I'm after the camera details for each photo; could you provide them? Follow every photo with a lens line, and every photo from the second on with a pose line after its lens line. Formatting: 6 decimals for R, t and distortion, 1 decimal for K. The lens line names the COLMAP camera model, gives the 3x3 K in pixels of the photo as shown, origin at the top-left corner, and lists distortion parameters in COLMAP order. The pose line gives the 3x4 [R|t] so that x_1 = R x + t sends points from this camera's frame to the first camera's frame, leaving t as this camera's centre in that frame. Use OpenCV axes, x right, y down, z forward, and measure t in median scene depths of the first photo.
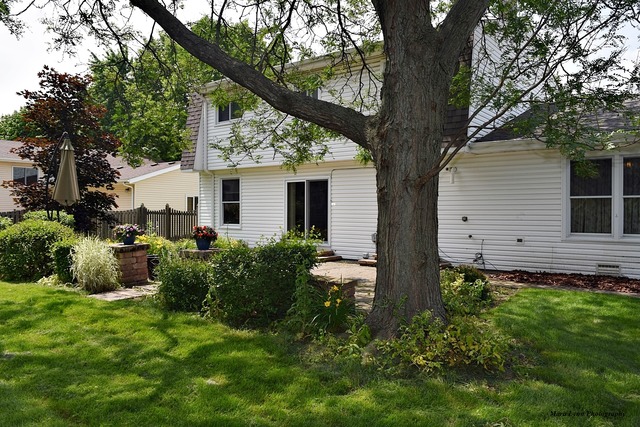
lens RADIAL K [[508.2, 0, 322.5], [0, 508.2, 210.3], [0, 0, 1]] dist [0.014924, -0.002391]
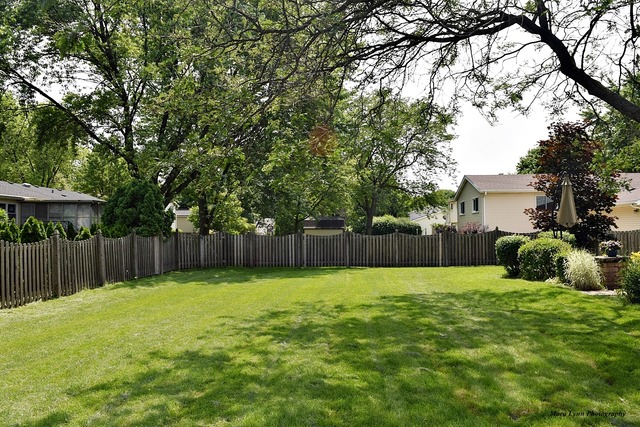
lens RADIAL K [[508.2, 0, 321.4], [0, 508.2, 212.0], [0, 0, 1]] dist [0.014924, -0.002391]
pose [[0.577592, -0.042741, -0.815206, 0.245929], [0.010508, 0.998935, -0.044928, 0.004934], [0.816258, 0.017384, 0.577426, -0.331210]]
